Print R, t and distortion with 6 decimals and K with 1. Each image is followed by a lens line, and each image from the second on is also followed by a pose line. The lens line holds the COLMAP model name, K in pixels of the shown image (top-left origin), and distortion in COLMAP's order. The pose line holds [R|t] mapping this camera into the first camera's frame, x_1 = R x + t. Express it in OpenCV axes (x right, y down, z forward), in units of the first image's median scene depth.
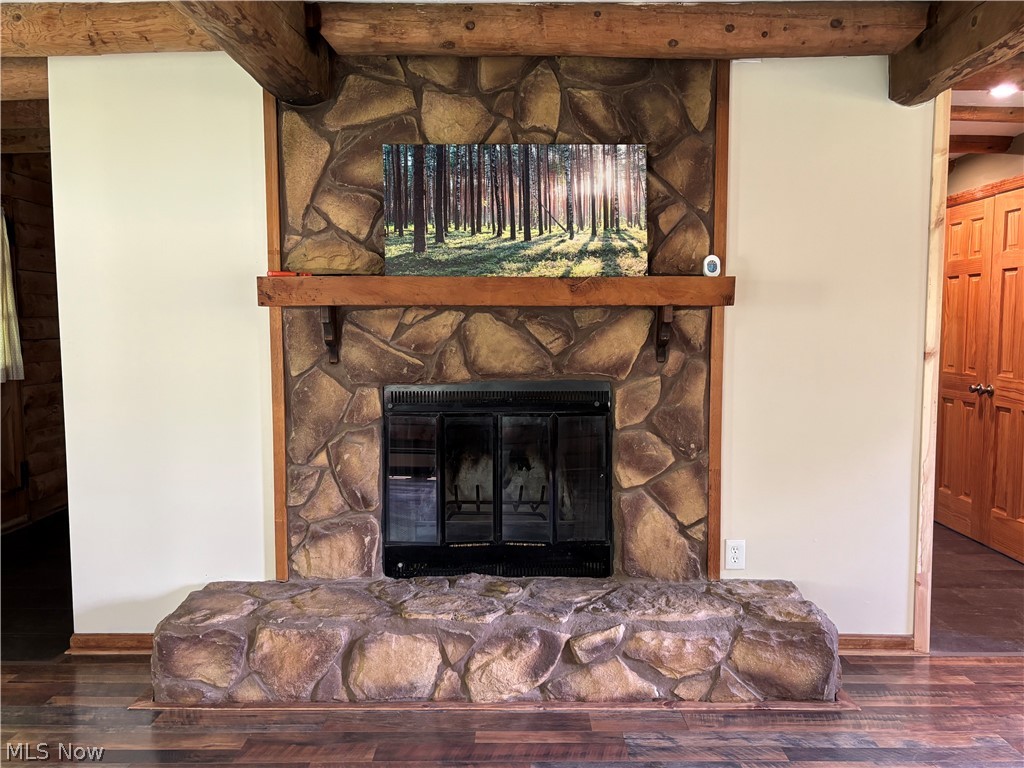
lens RADIAL K [[859.3, 0, 510.7], [0, 859.3, 388.7], [0, 0, 1]] dist [0.053098, -0.007832]
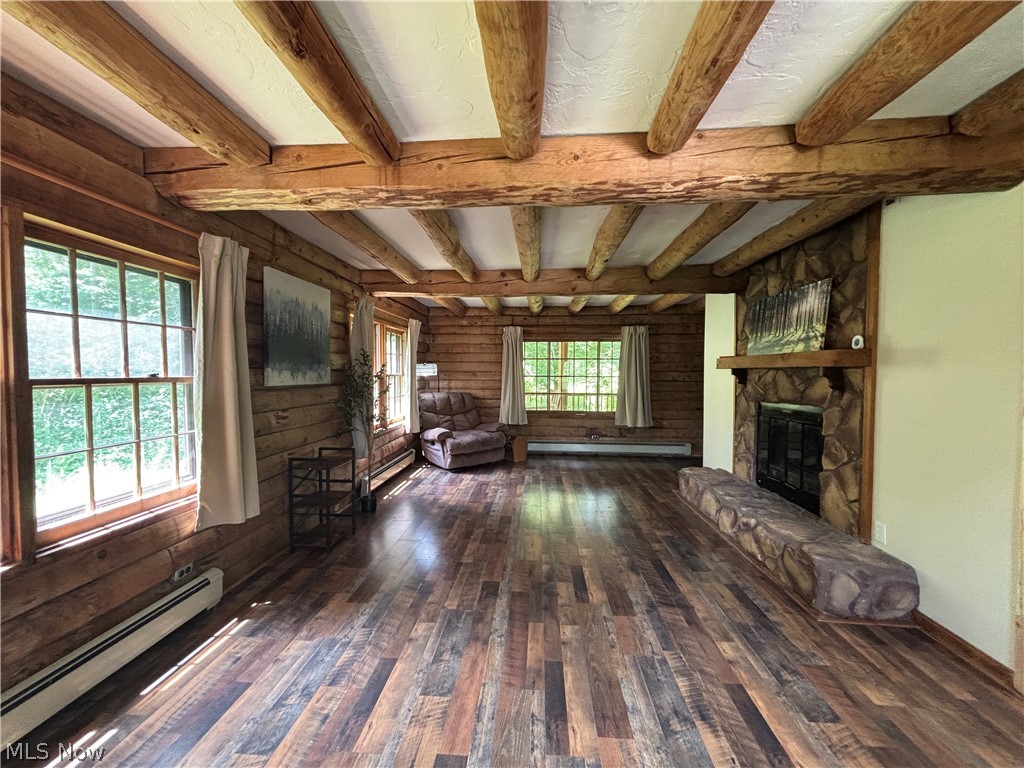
lens RADIAL K [[411.9, 0, 510.1], [0, 411.9, 385.7], [0, 0, 1]] dist [0.002552, -0.000324]
pose [[-0.058081, 0.034431, -0.997718, 1.066137], [-0.094404, 0.994737, 0.039824, -0.029719], [0.993838, 0.096502, -0.054525, 0.404639]]
